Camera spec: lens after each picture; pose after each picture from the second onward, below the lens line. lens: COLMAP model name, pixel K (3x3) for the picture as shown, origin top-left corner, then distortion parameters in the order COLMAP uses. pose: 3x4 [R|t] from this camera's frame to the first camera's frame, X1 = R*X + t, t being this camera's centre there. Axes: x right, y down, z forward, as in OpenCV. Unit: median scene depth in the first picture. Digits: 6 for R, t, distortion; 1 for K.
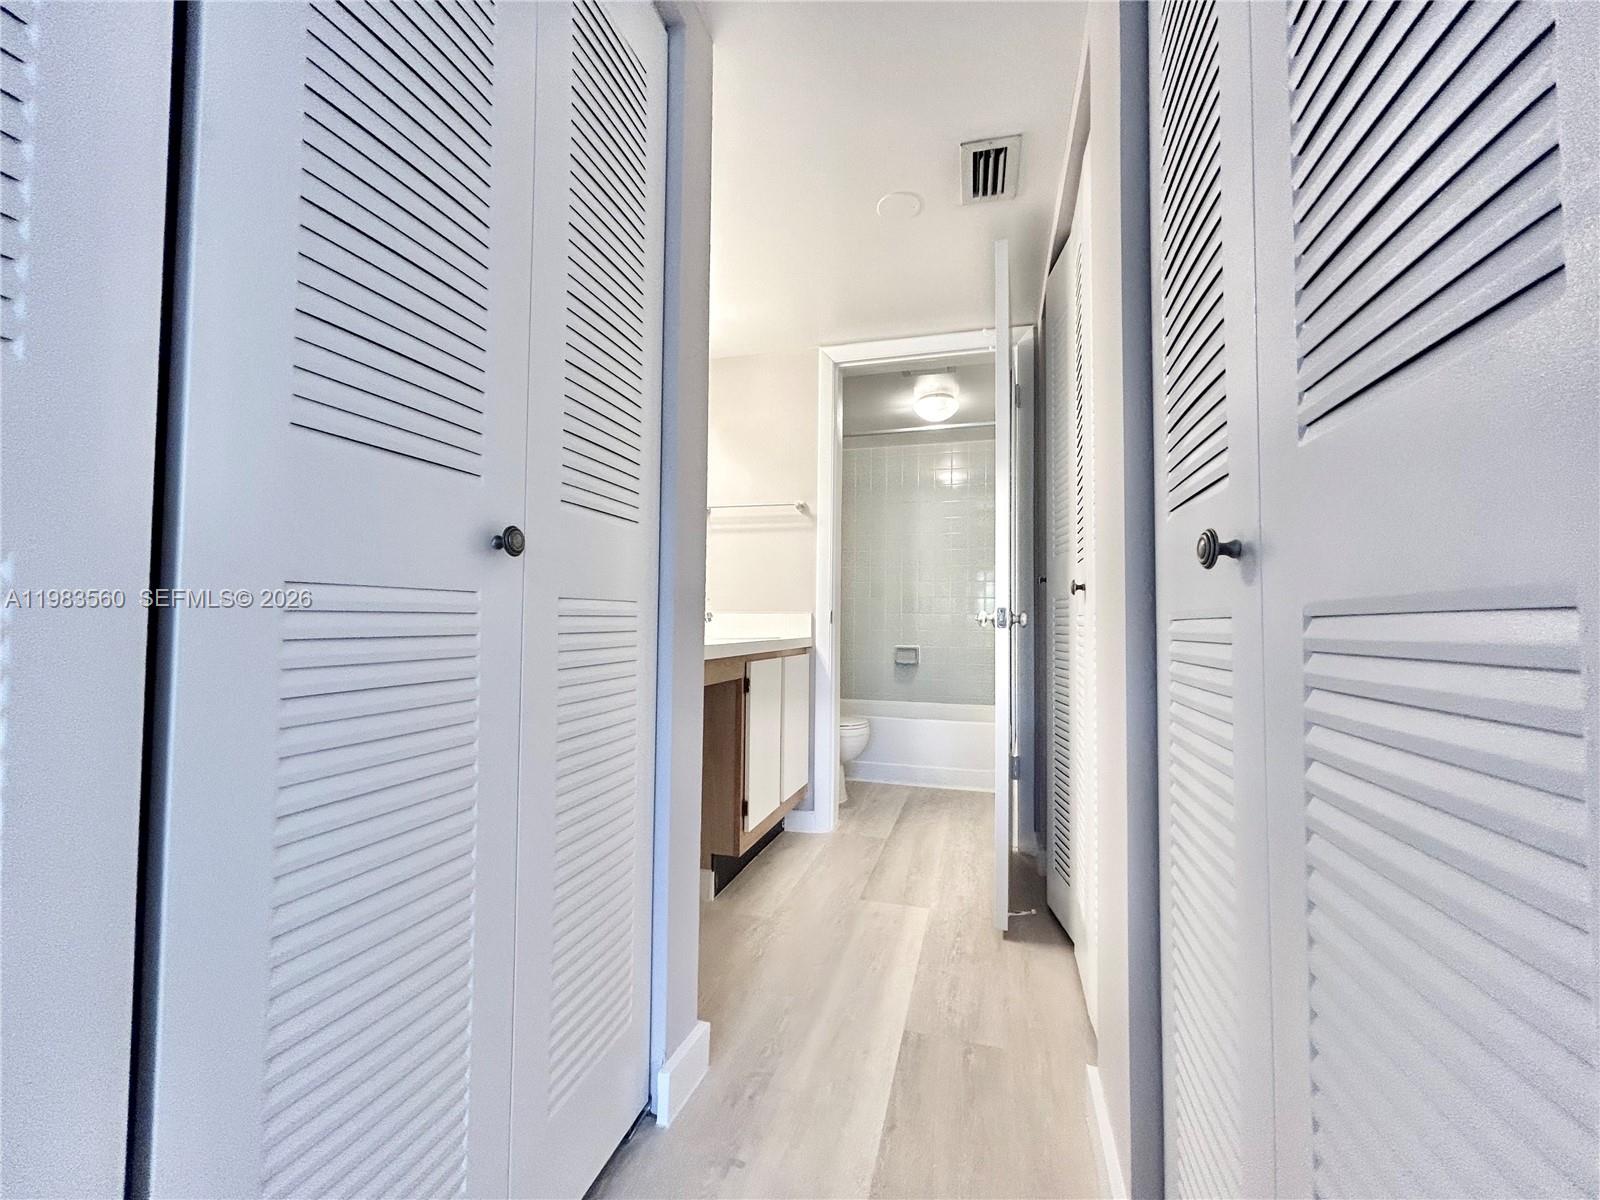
lens RADIAL K [[652.7, 0, 801.8], [0, 652.7, 598.3], [0, 0, 1]] dist [-0.001192, 0.000740]
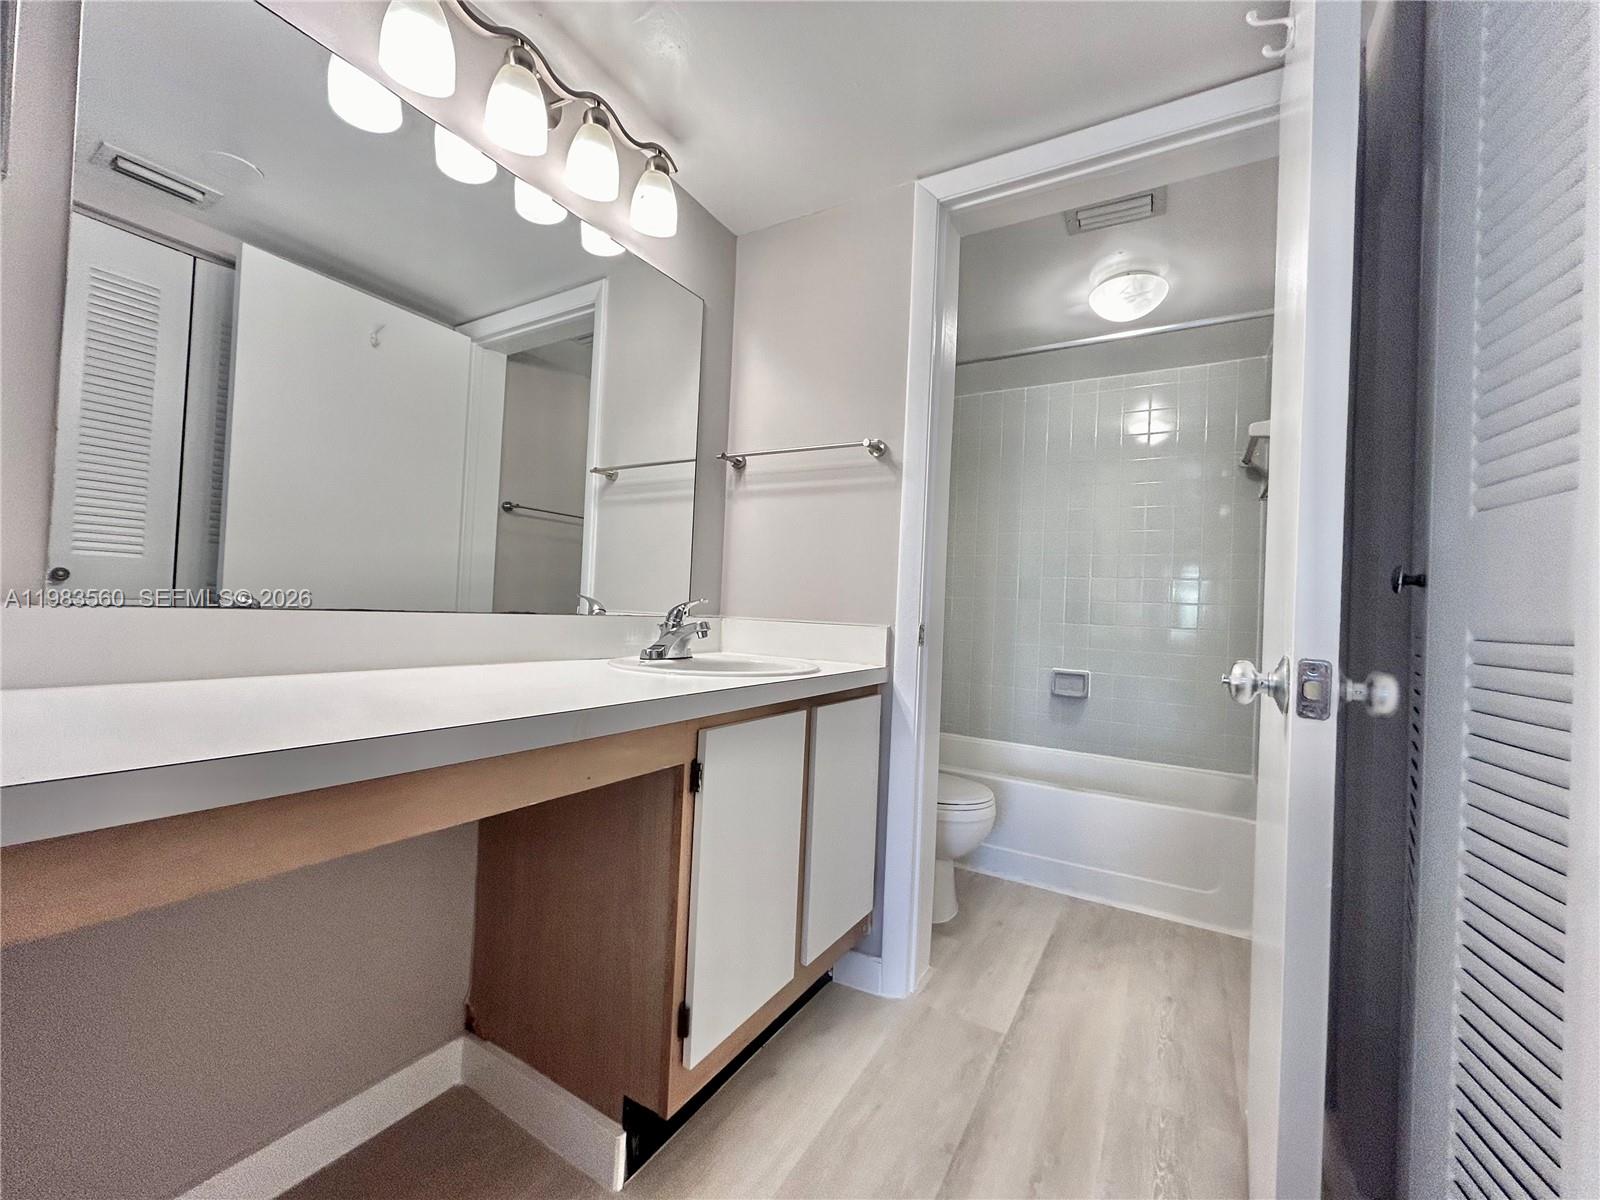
lens RADIAL K [[652.7, 0, 801.8], [0, 652.7, 598.3], [0, 0, 1]] dist [-0.001192, 0.000740]
pose [[0.967675, 0.028621, -0.250573, 0.088225], [-0.025425, 0.999549, 0.015985, -0.011103], [0.250918, -0.009097, 0.967966, 0.405744]]
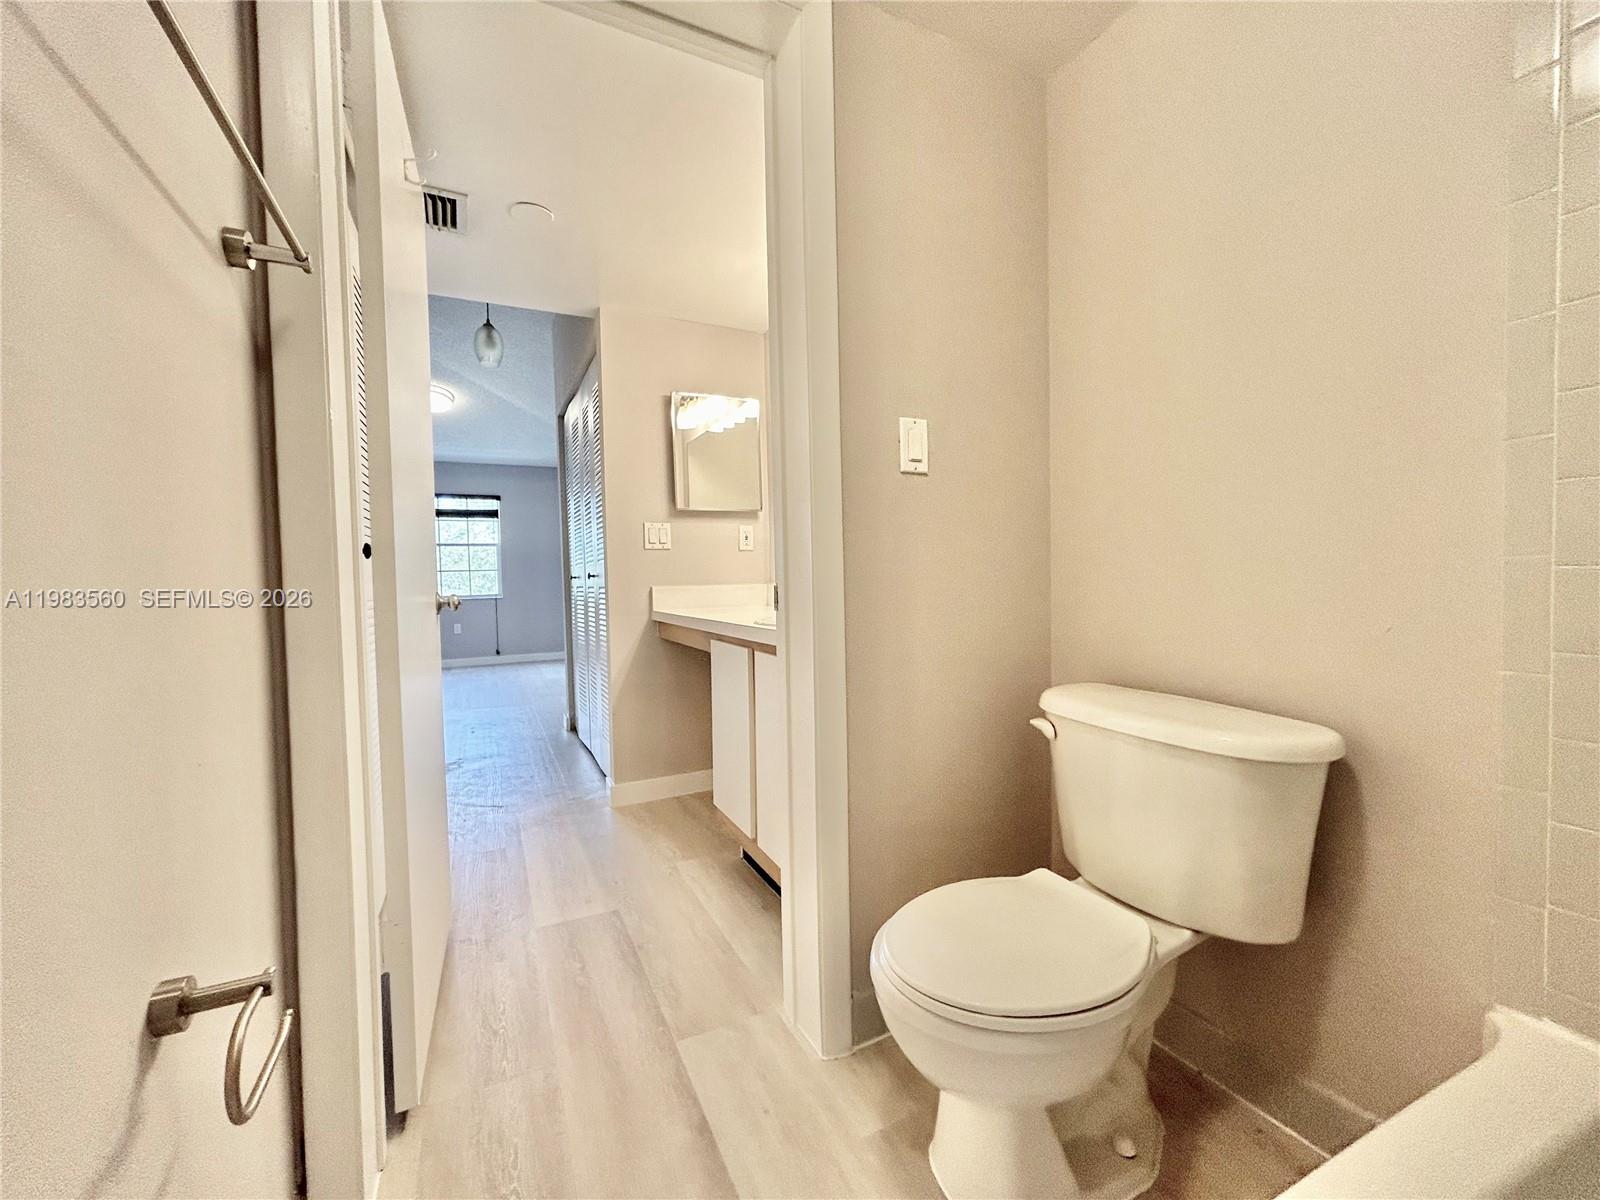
lens RADIAL K [[652.7, 0, 801.8], [0, 652.7, 598.3], [0, 0, 1]] dist [-0.001192, 0.000740]
pose [[-0.742533, 0.027422, -0.669248, 0.372206], [0.038178, 0.999270, -0.001413, 0.030241], [0.668721, -0.026600, -0.743038, 1.399533]]
